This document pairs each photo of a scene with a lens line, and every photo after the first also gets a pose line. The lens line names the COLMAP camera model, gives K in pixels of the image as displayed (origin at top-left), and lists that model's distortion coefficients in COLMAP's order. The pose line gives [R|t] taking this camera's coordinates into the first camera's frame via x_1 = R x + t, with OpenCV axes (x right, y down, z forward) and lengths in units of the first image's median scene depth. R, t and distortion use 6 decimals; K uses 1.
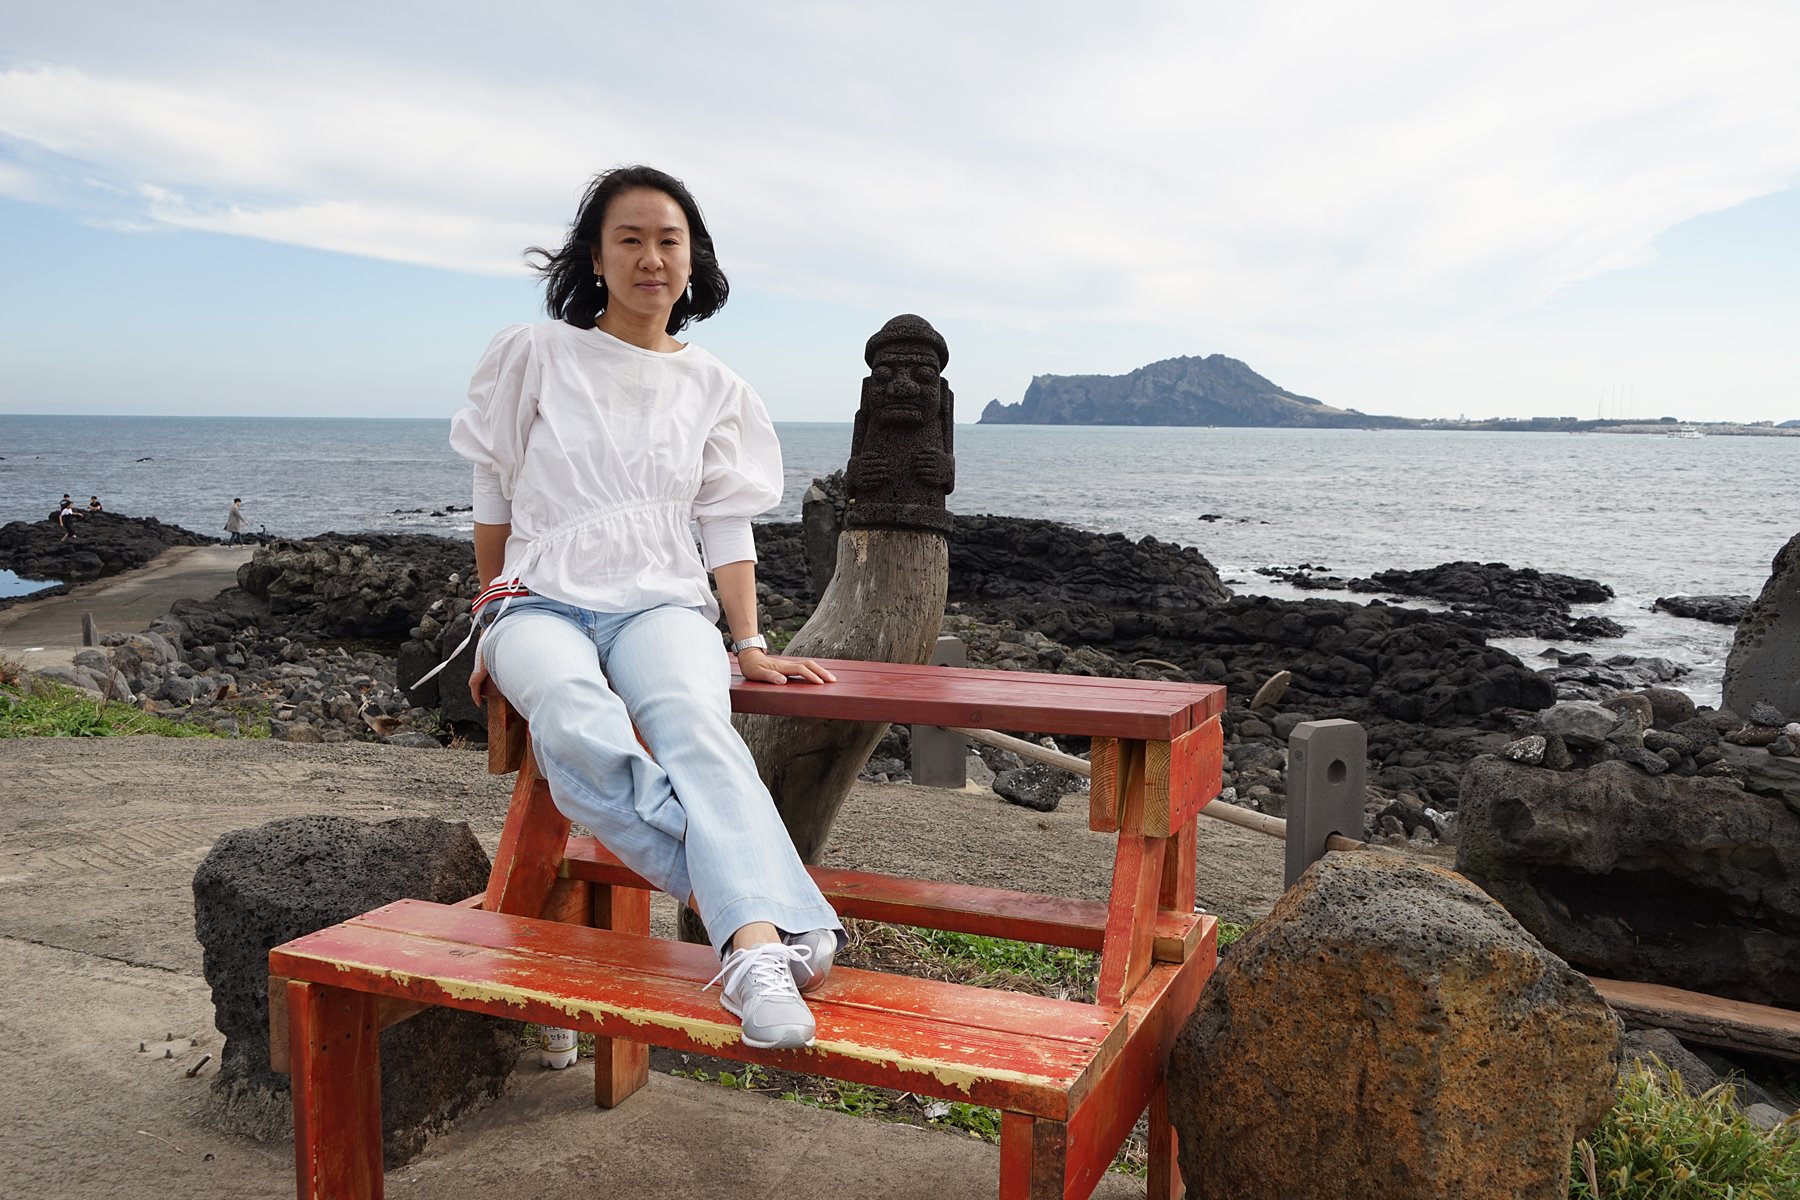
lens RADIAL K [[1482.9, 0, 892.7], [0, 1482.9, 606.9], [0, 0, 1]] dist [-0.014702, 0.004387]
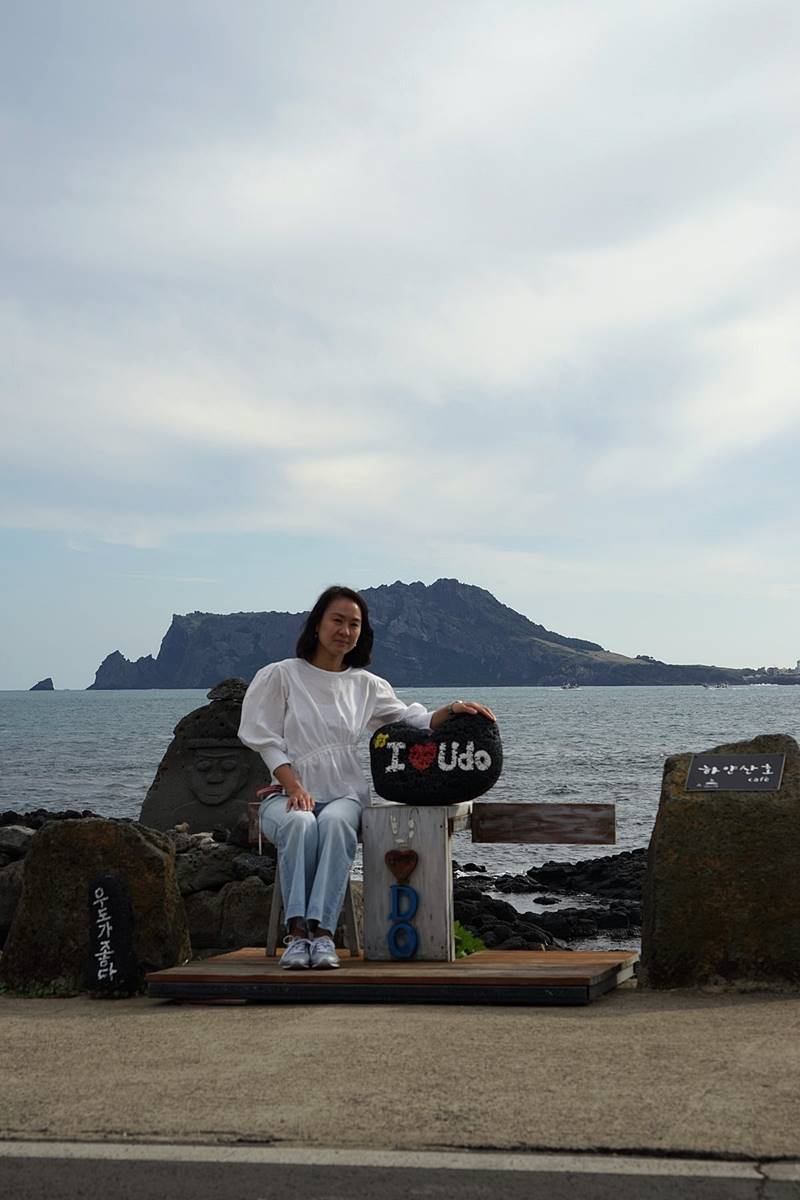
lens RADIAL K [[2305.3, 0, 407.8], [0, 2305.3, 601.2], [0, 0, 1]] dist [0.034646, 0.000000]
pose [[0.980652, -0.012986, 0.195327, -0.545598], [0.043992, 0.986895, -0.155251, 0.189840], [-0.190751, 0.160840, 0.968372, -1.733188]]
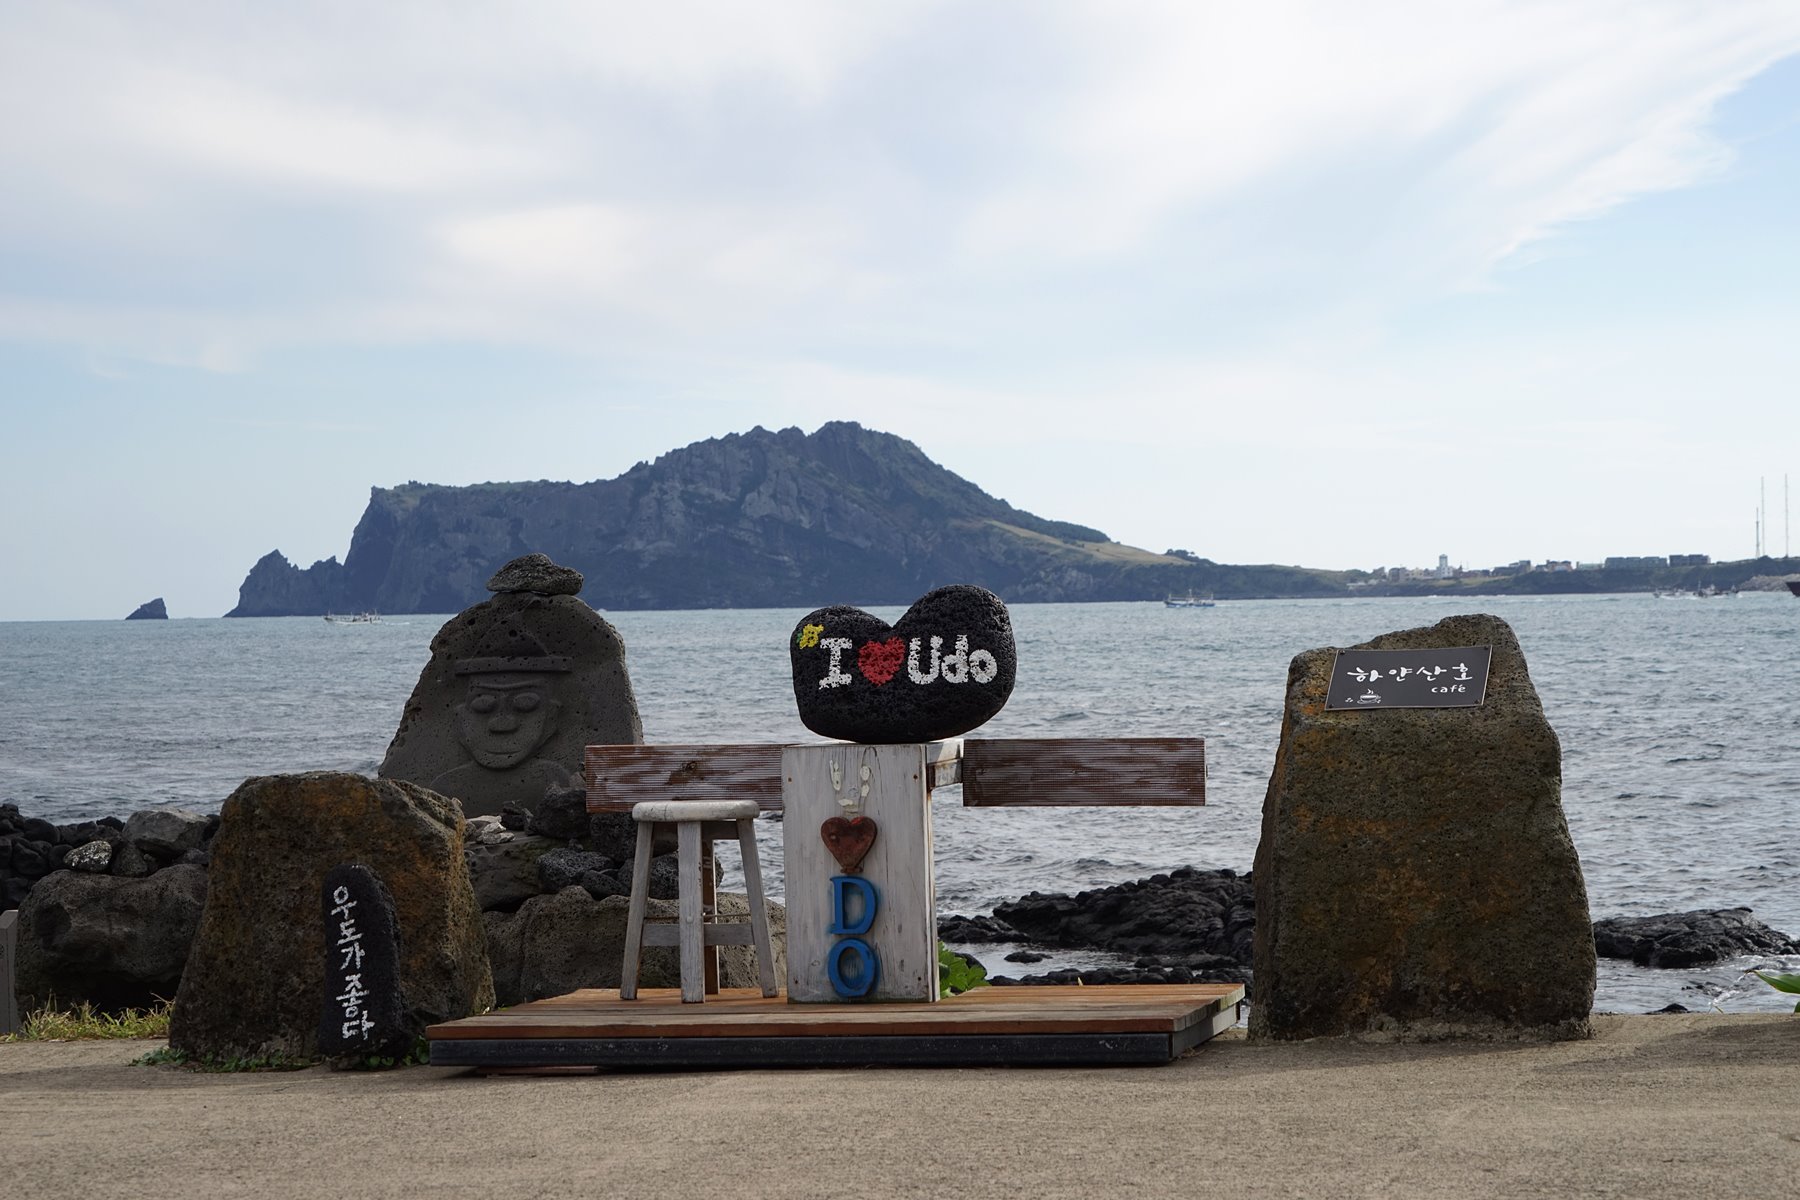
lens RADIAL K [[3947.5, 0, 893.9], [0, 3947.5, 603.7], [0, 0, 1]] dist [0.019972, 0.000000]
pose [[0.974095, -0.030246, 0.224106, -0.612873], [0.057912, 0.991332, -0.117925, 0.237895], [-0.218597, 0.127849, 0.967404, -1.758917]]
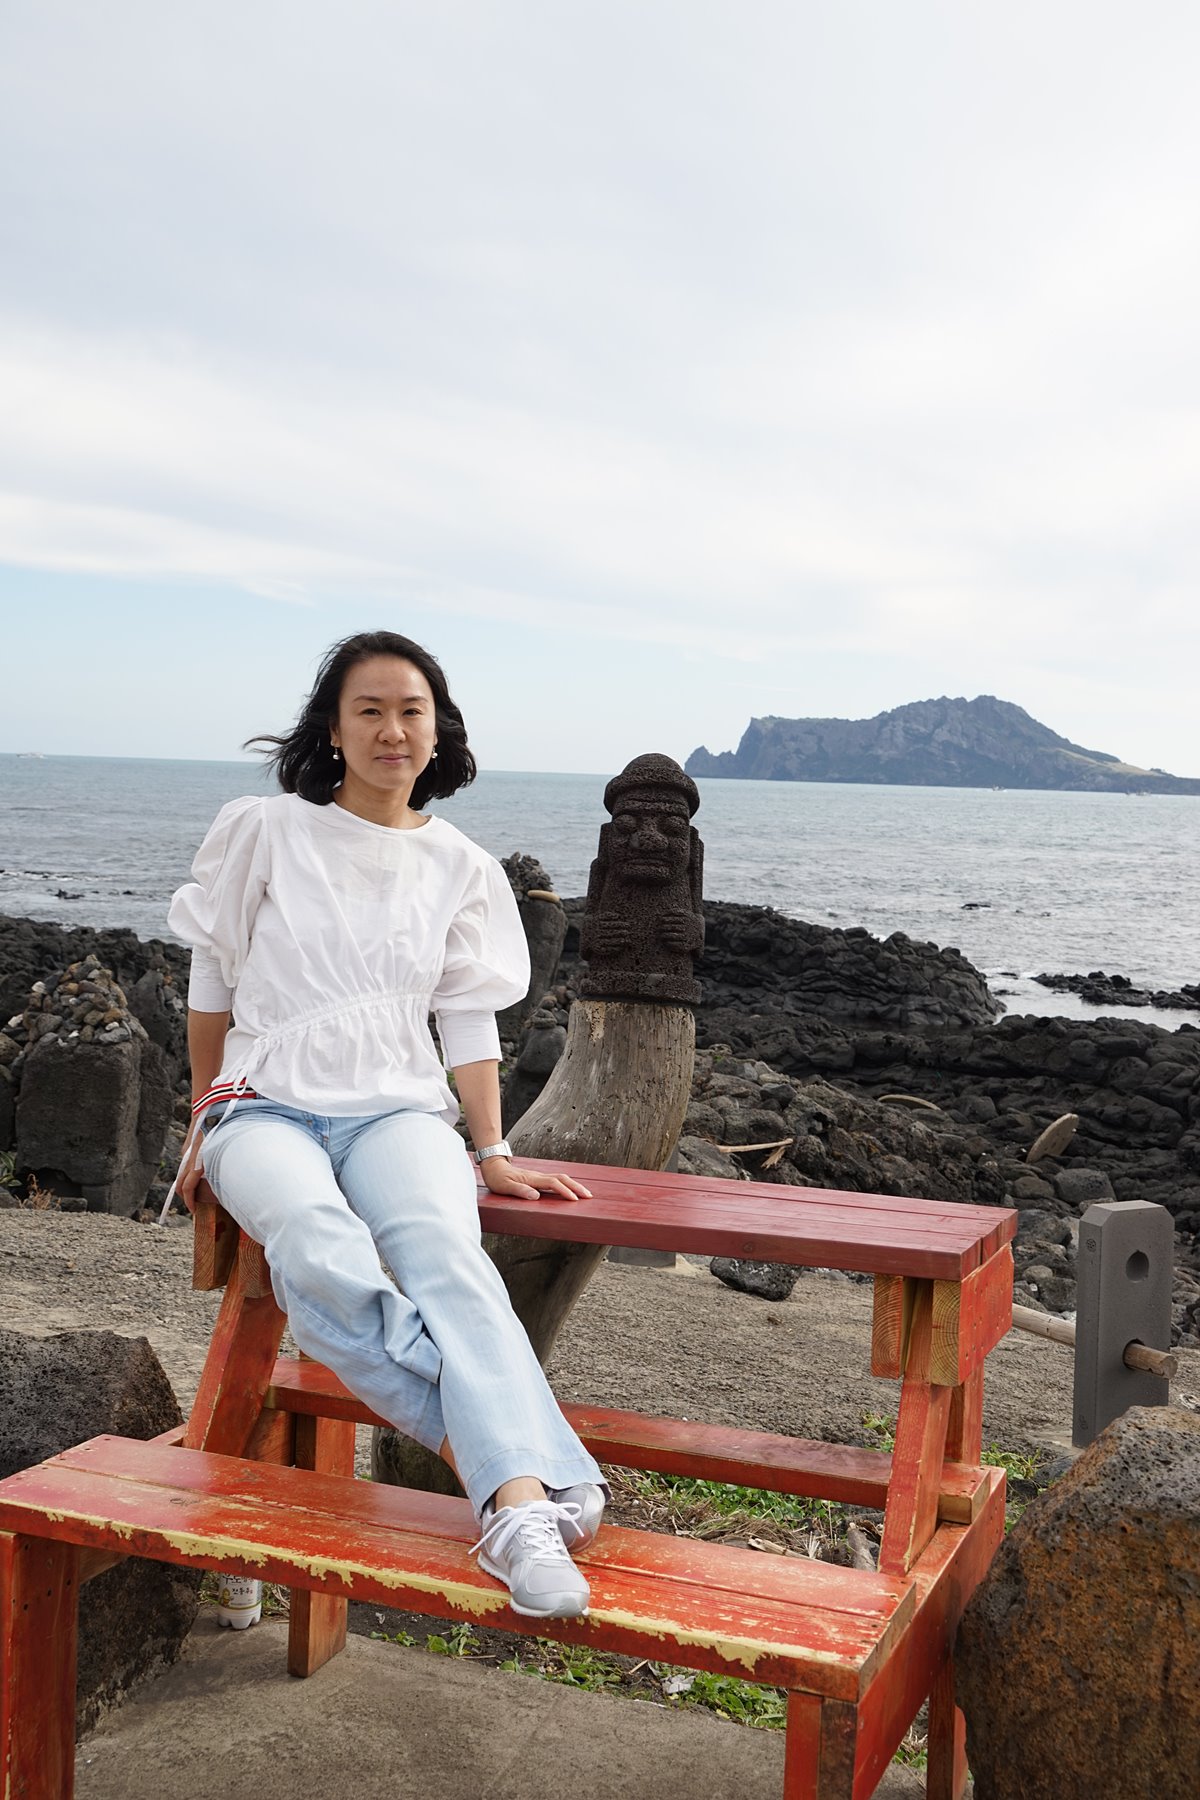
lens RADIAL K [[1911.2, 0, 599.9], [0, 1911.2, 892.7], [0, 0, 1]] dist [0.018006, 0.000000]
pose [[0.999609, 0.022189, 0.016988, -0.040888], [-0.021112, 0.997904, -0.061168, -0.047428], [-0.018310, 0.060786, 0.997983, -0.132068]]
